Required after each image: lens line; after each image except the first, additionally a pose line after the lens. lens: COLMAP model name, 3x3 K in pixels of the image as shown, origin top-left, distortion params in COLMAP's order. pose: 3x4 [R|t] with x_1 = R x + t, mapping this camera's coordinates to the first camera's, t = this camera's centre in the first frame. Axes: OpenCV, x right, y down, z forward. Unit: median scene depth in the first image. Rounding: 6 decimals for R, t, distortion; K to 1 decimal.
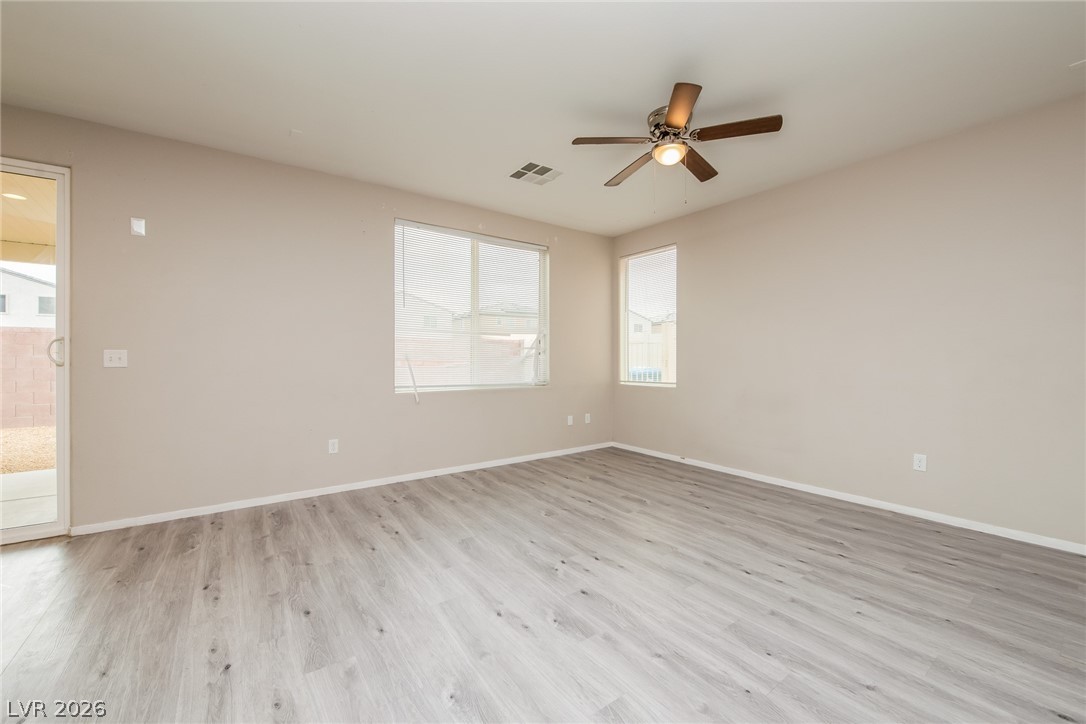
lens RADIAL K [[431.0, 0, 545.1], [0, 431.0, 361.3], [0, 0, 1]] dist [-0.001858, -0.005498]
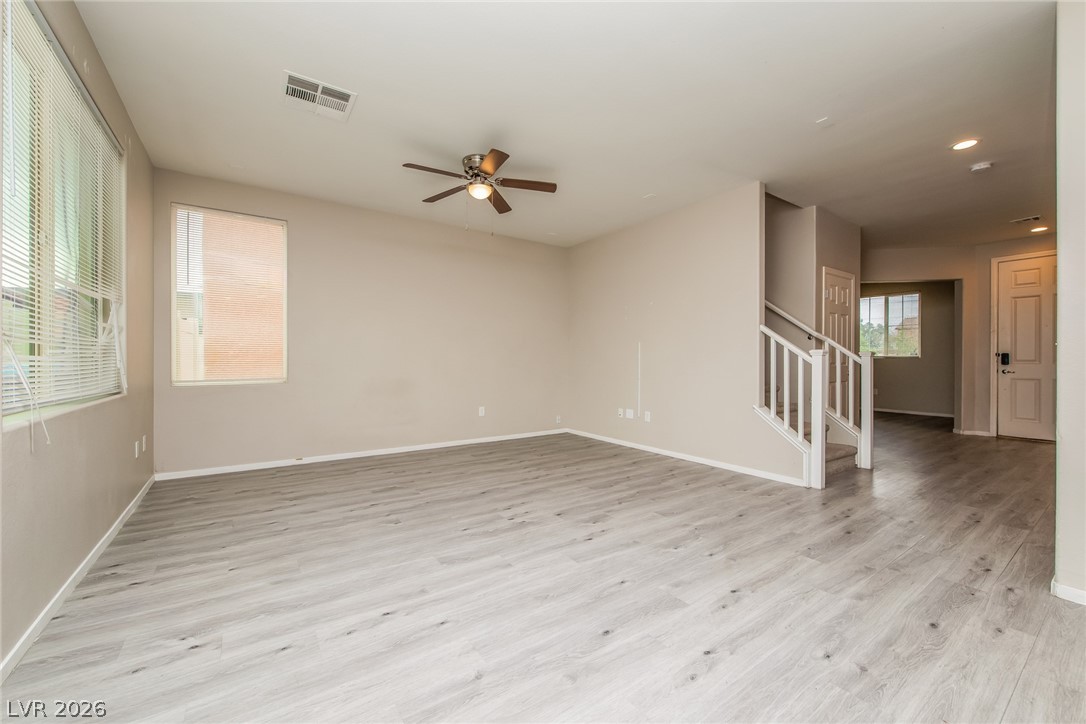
lens RADIAL K [[431.0, 0, 545.1], [0, 431.0, 361.3], [0, 0, 1]] dist [-0.001858, -0.005498]
pose [[0.019862, -0.002410, 0.999800, -0.947944], [0.006534, 0.999976, 0.002281, 0.028745], [-0.999781, 0.006488, 0.019877, 0.740191]]
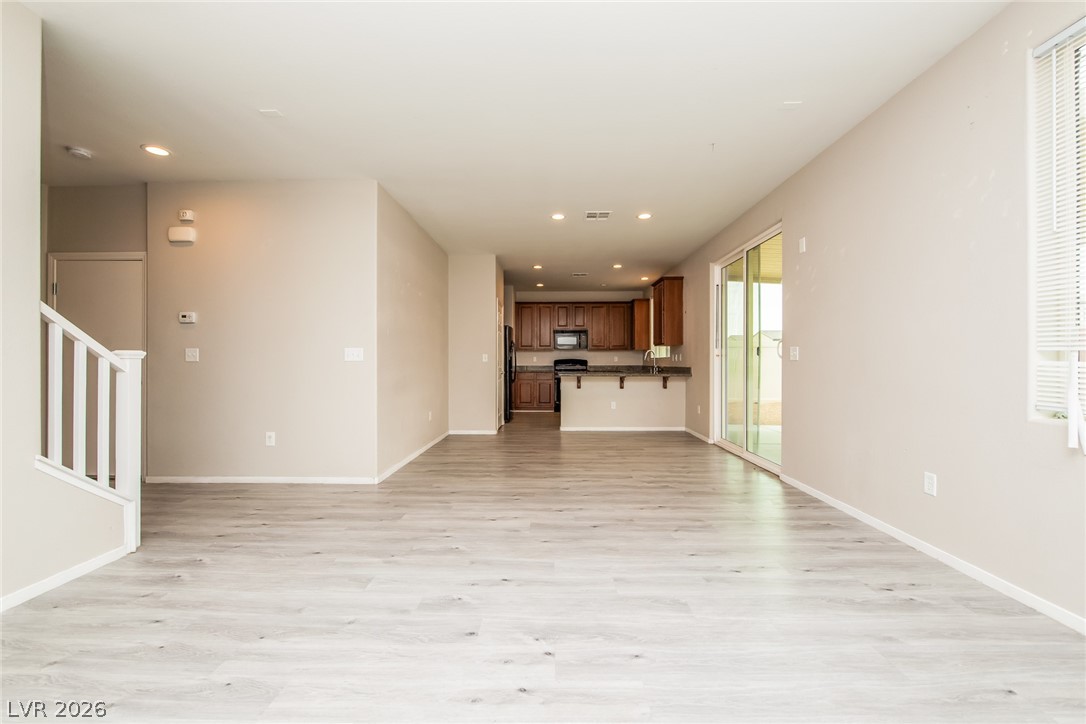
lens RADIAL K [[431.0, 0, 545.1], [0, 431.0, 361.3], [0, 0, 1]] dist [-0.001858, -0.005498]
pose [[-0.596787, -0.000905, -0.802399, 0.478018], [-0.005800, 0.999978, 0.003186, 0.017163], [0.802378, 0.006556, -0.596780, 1.160094]]
